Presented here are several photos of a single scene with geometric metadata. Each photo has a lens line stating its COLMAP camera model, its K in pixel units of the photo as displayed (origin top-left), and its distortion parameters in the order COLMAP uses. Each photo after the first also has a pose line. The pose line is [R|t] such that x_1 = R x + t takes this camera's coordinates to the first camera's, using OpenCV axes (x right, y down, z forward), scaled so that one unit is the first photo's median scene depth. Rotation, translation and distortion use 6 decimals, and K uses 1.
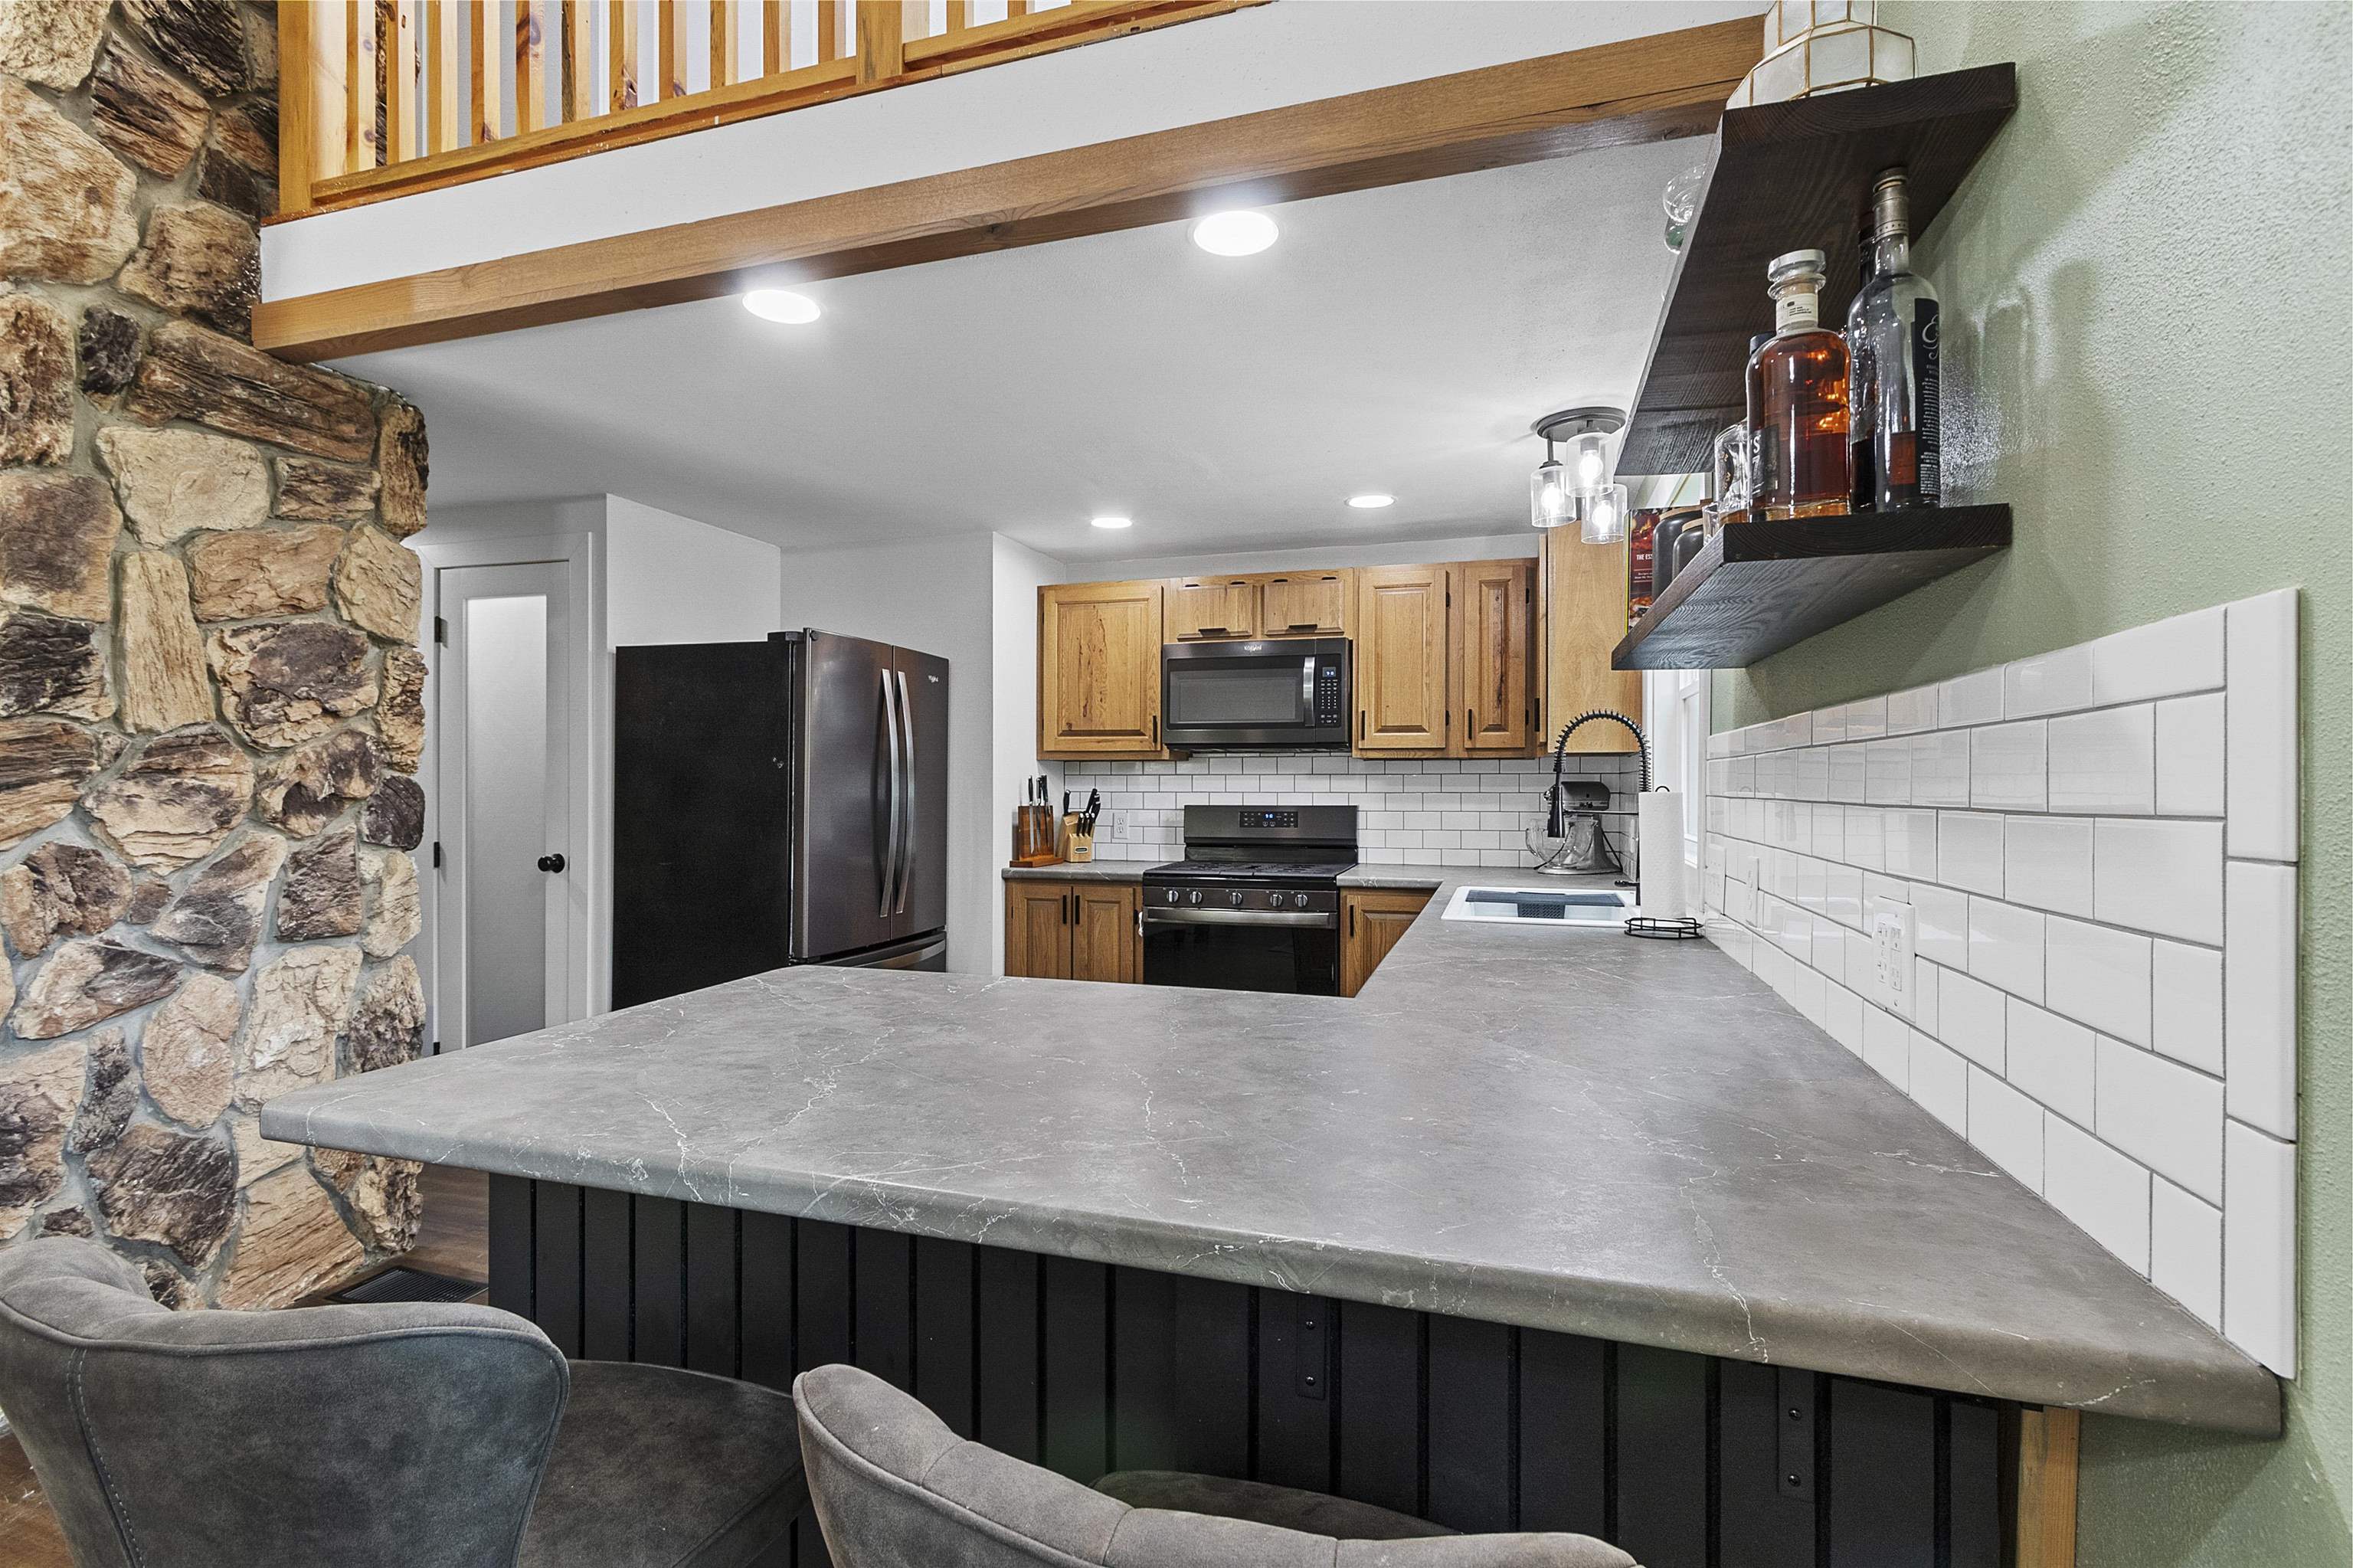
lens RADIAL K [[1066.9, 0, 1167.9], [0, 1066.9, 782.8], [0, 0, 1]] dist [0.000806, 0.000304]
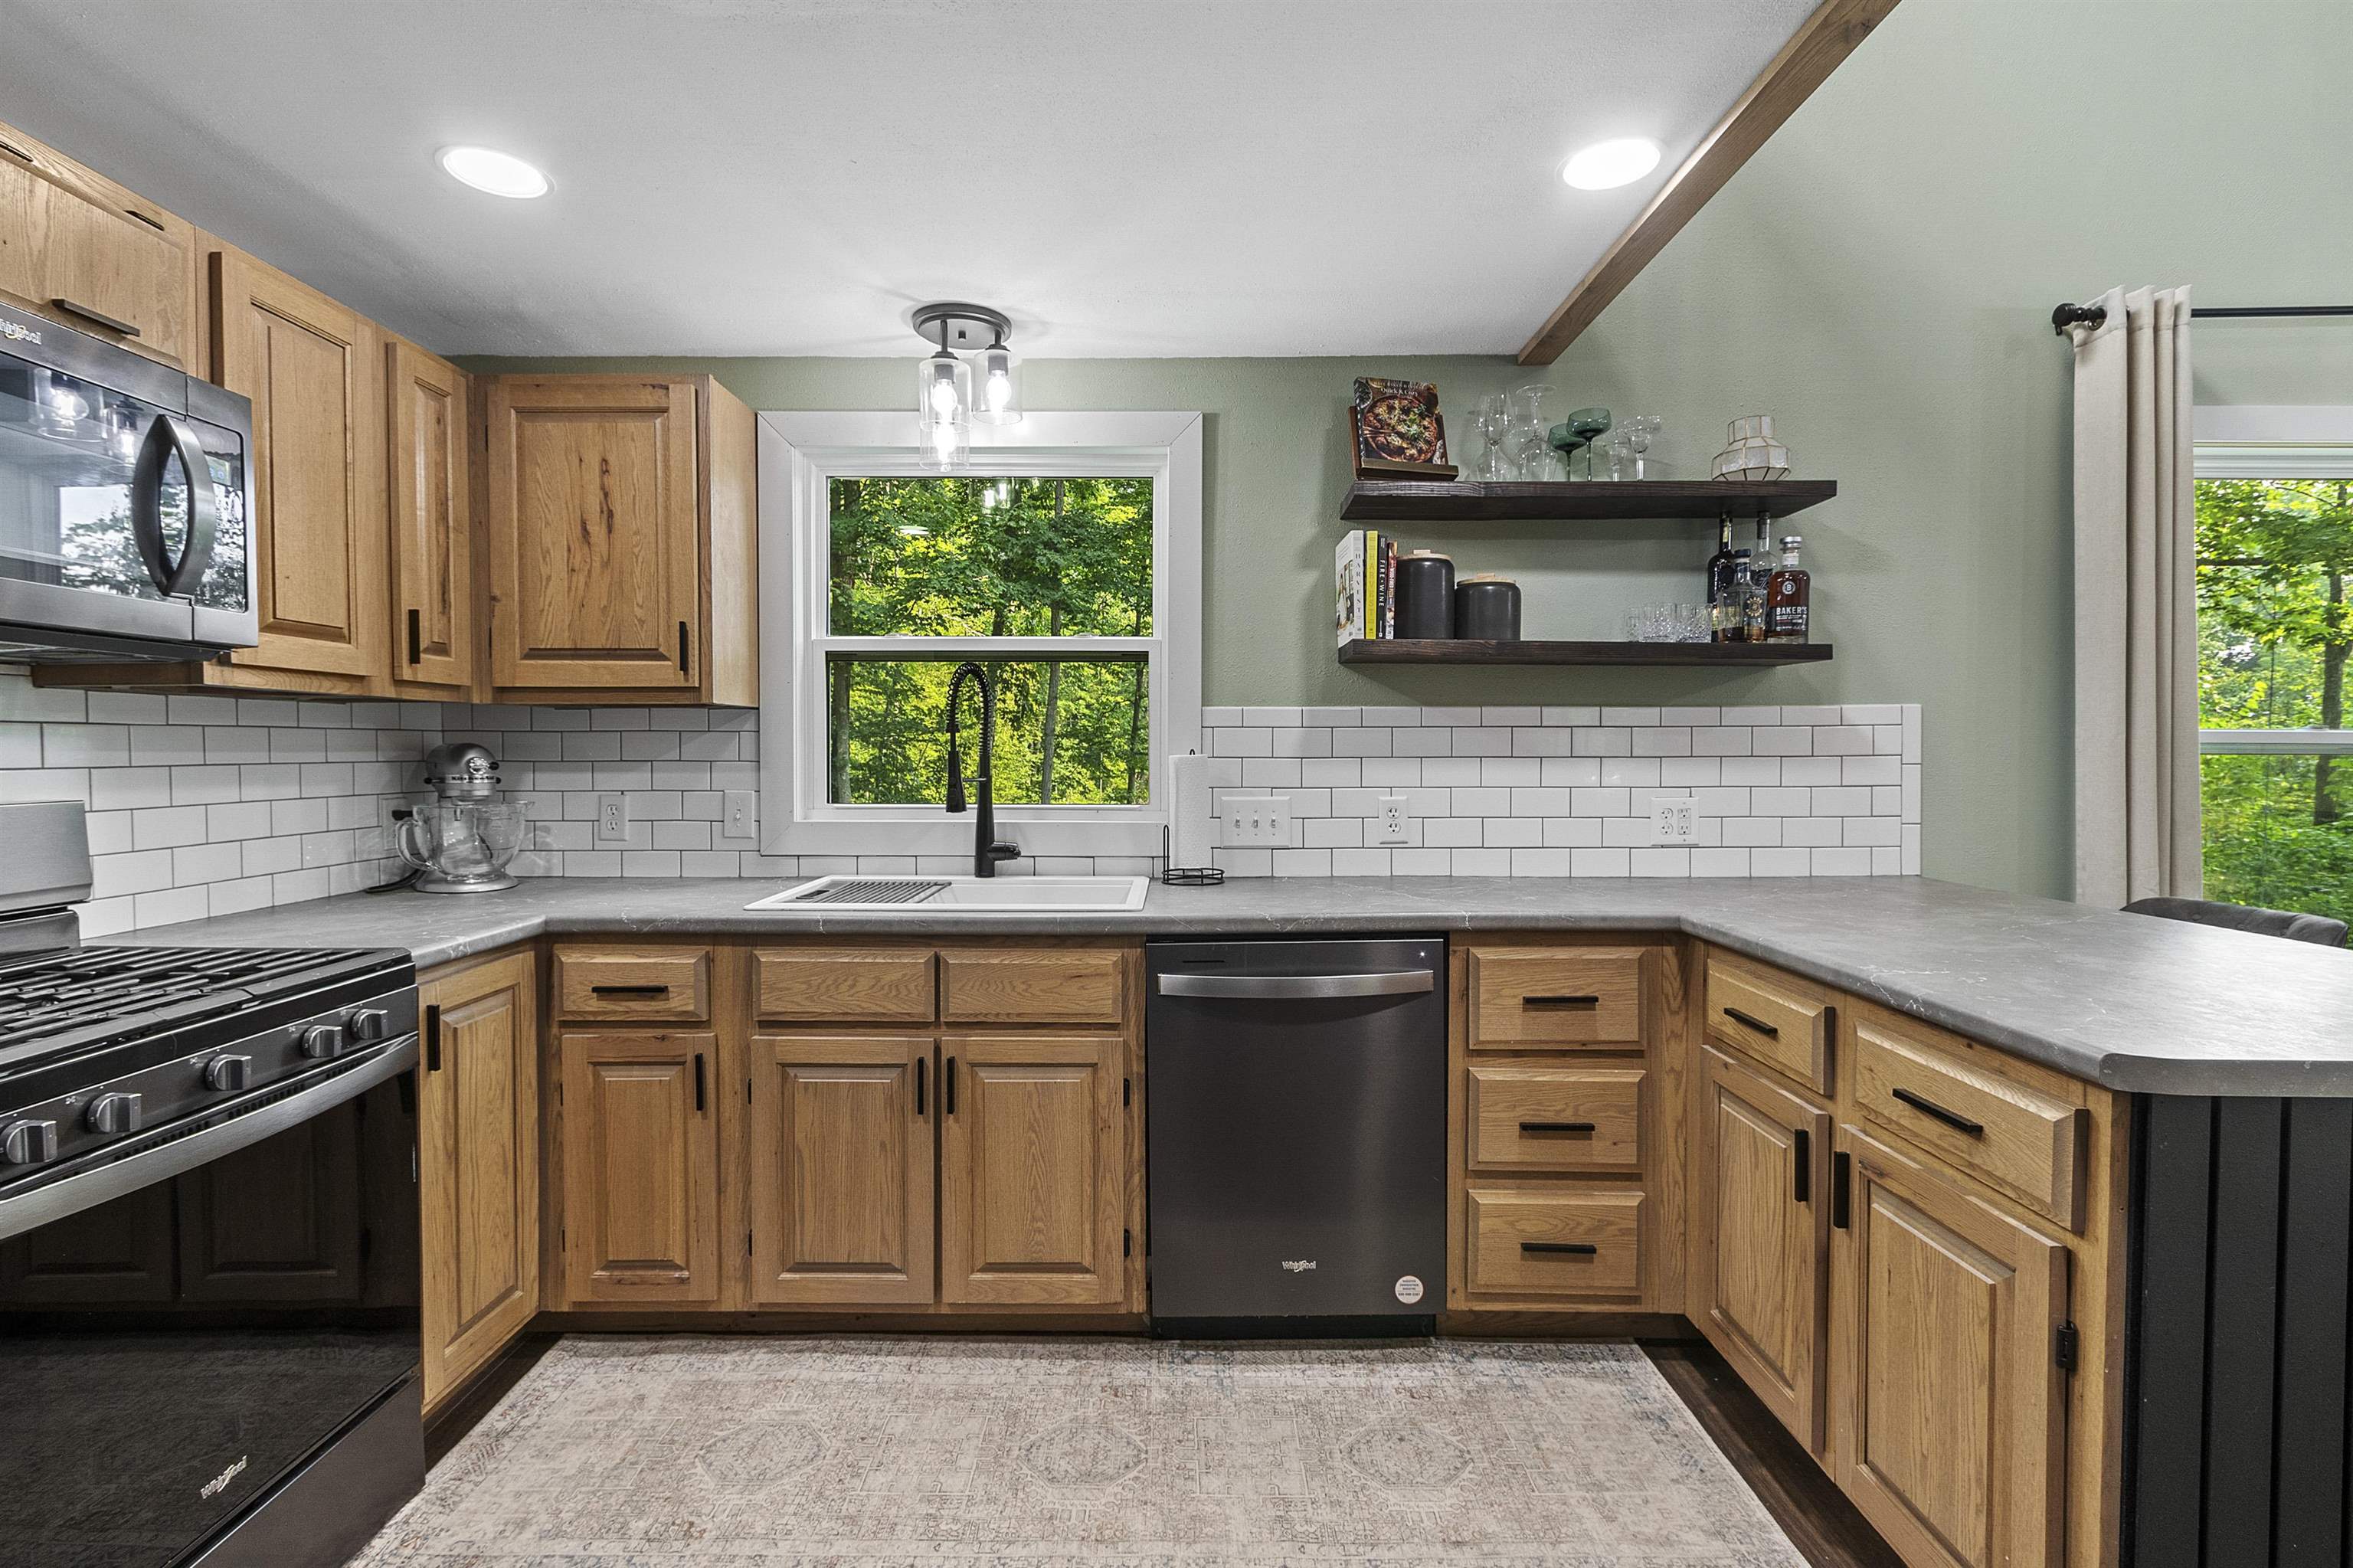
lens RADIAL K [[1078.3, 0, 1176.0], [0, 1078.3, 769.1], [0, 0, 1]] dist [0.003445, 0.000162]
pose [[-0.294602, -0.018540, 0.955440, -0.333973], [-0.000843, 0.999816, 0.019141, 0.001335], [-0.955620, 0.004834, -0.294563, 0.734520]]
